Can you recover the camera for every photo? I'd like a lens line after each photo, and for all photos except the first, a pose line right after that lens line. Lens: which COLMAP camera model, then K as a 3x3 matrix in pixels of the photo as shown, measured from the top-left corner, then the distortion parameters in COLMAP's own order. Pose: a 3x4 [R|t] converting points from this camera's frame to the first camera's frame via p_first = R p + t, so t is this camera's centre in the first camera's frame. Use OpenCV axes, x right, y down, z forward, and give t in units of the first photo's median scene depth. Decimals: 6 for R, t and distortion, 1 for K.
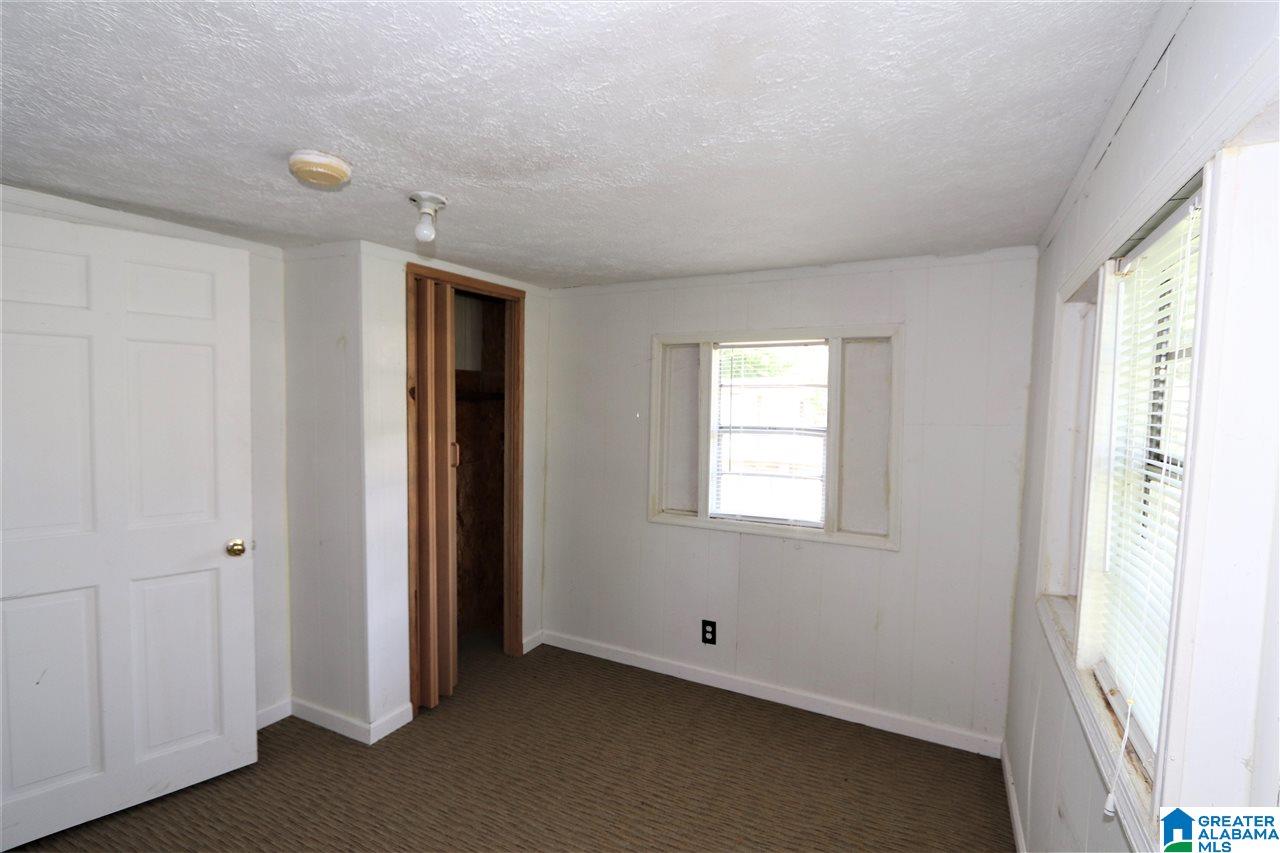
lens RADIAL K [[601.3, 0, 634.1], [0, 601.3, 430.2], [0, 0, 1]] dist [-0.000840, 0.000051]
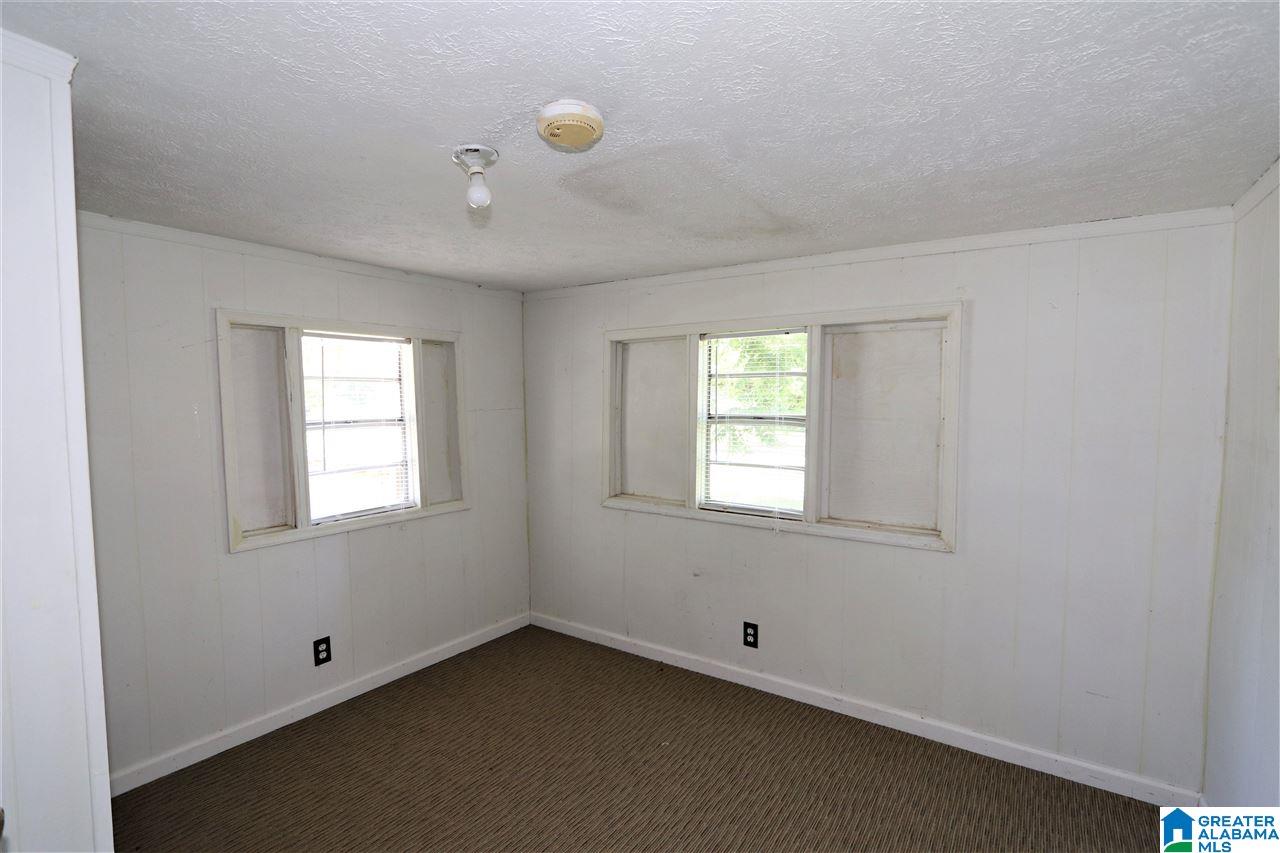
lens RADIAL K [[601.3, 0, 634.1], [0, 601.3, 430.2], [0, 0, 1]] dist [-0.000840, 0.000051]
pose [[0.139636, -0.066960, 0.987936, -0.697471], [0.056879, 0.996606, 0.059508, -0.022077], [-0.988568, 0.047883, 0.142970, 0.404115]]
